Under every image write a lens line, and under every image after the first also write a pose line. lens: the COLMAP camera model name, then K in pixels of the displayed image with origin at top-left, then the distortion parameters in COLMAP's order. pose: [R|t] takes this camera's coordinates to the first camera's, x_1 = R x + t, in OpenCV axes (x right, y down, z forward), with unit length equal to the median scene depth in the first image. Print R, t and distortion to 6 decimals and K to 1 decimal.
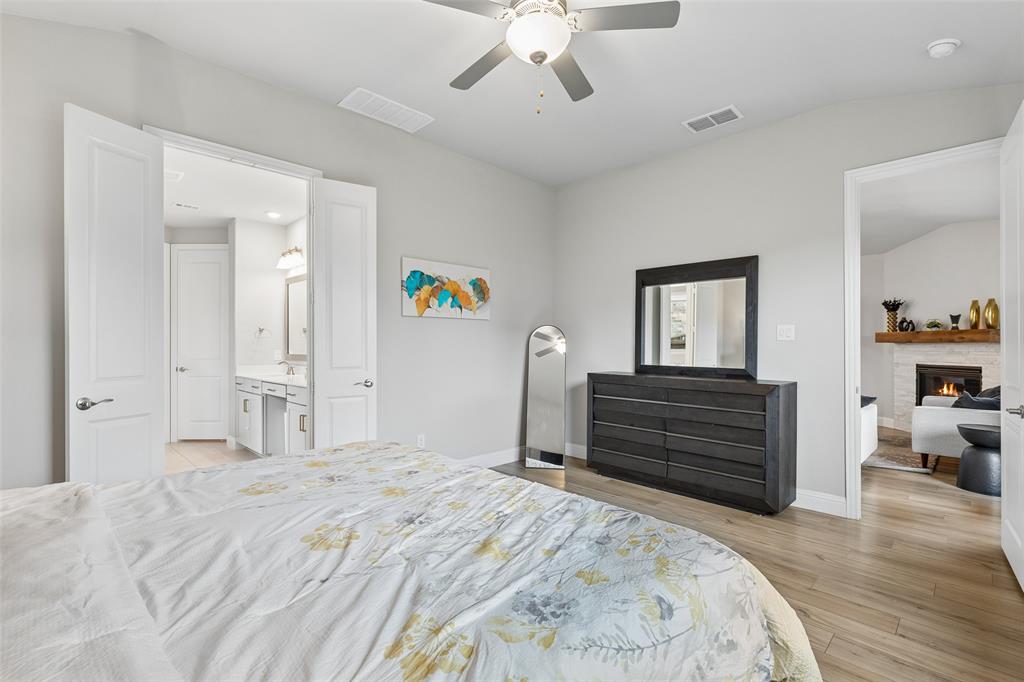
lens RADIAL K [[467.0, 0, 511.9], [0, 467.0, 345.5], [0, 0, 1]] dist [0.010259, -0.001720]
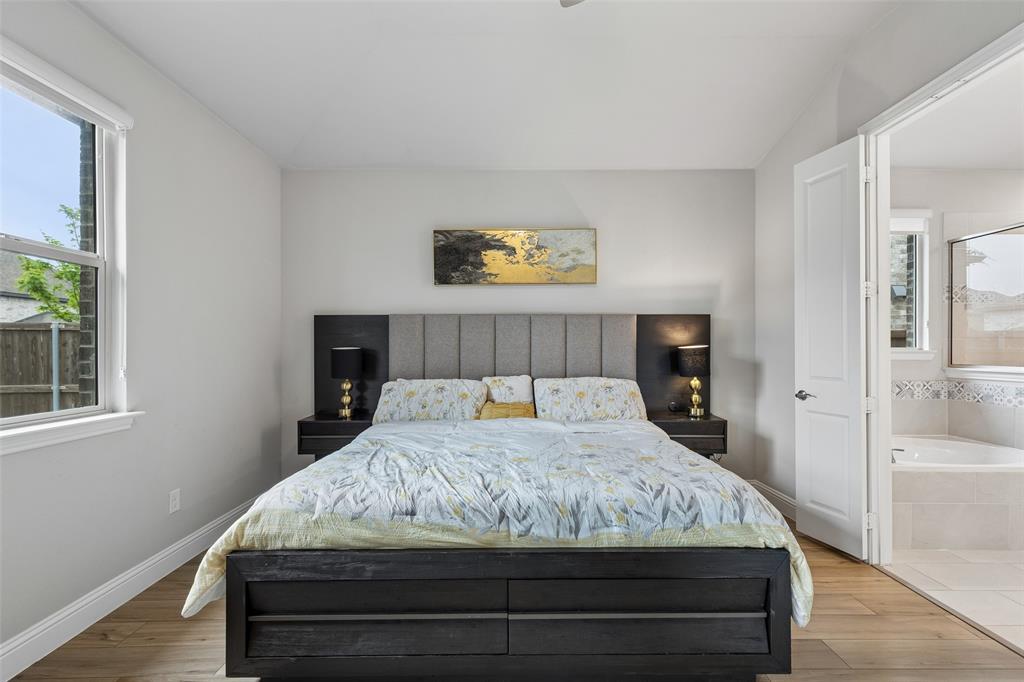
lens RADIAL K [[467.0, 0, 515.4], [0, 467.0, 347.9], [0, 0, 1]] dist [0.010259, -0.001720]
pose [[-0.698789, 0.000315, -0.715328, 0.289795], [-0.001840, 0.999996, 0.002237, -0.002630], [0.715325, 0.002880, -0.698785, 0.738662]]
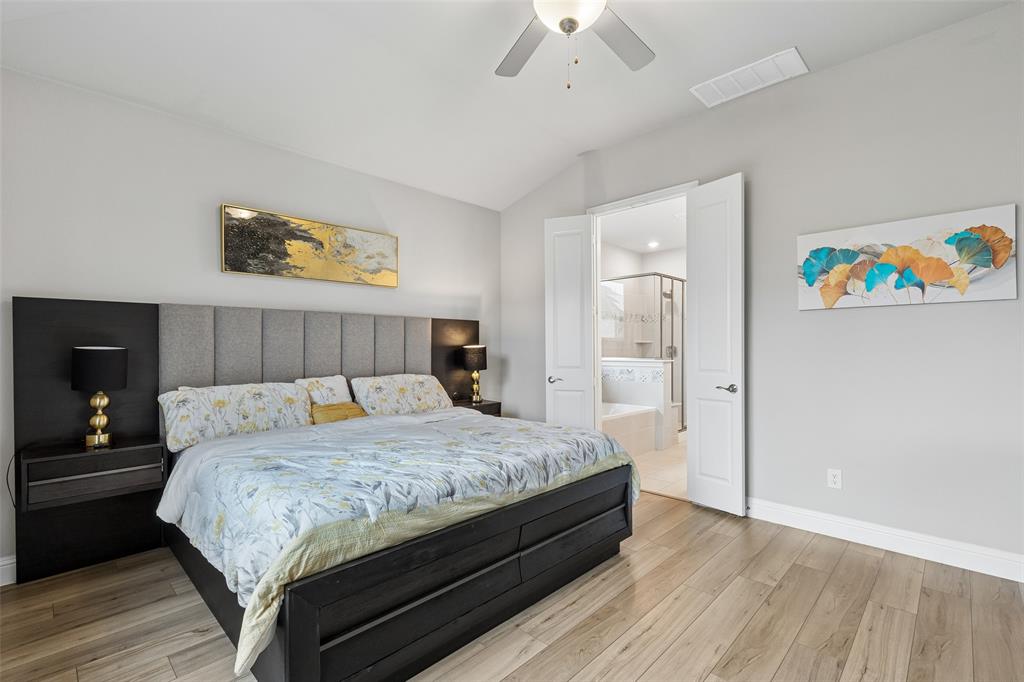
lens RADIAL K [[467.0, 0, 520.3], [0, 467.0, 351.4], [0, 0, 1]] dist [0.010259, -0.001720]
pose [[0.029015, 0.007089, -0.999554, 0.503053], [0.000227, 0.999975, 0.007098, 0.000426], [0.999579, -0.000433, 0.029013, 0.462476]]
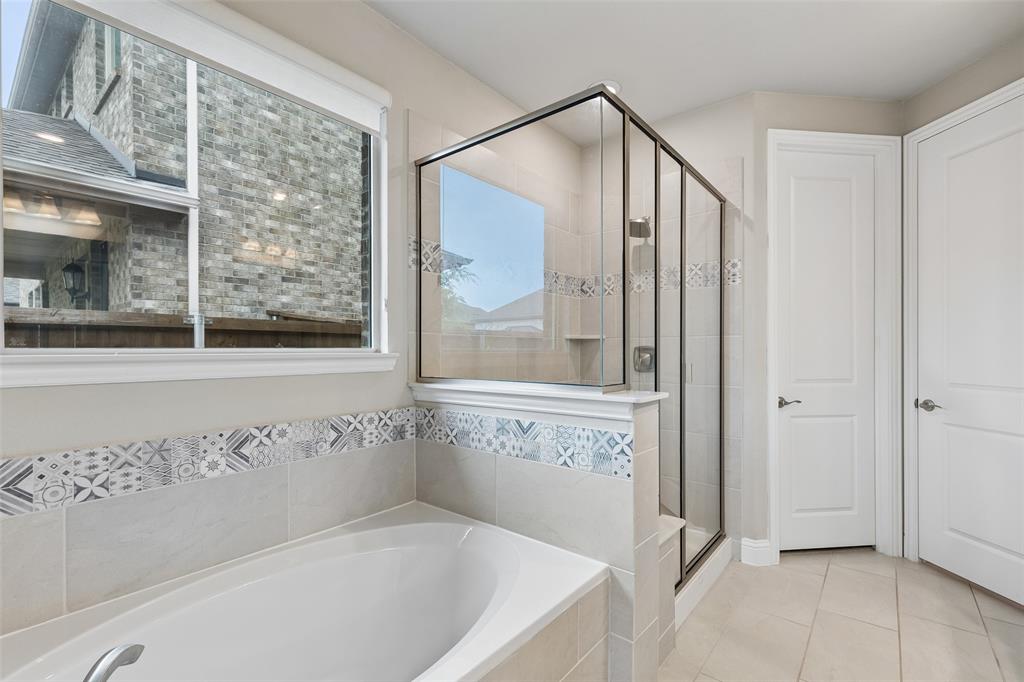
lens RADIAL K [[467.0, 0, 519.8], [0, 467.0, 348.9], [0, 0, 1]] dist [0.010259, -0.001720]
pose [[0.102951, 0.000362, -0.994686, -0.397387], [-0.002998, 0.999996, 0.000053, -0.002508], [0.994682, 0.002976, 0.102952, 0.761885]]
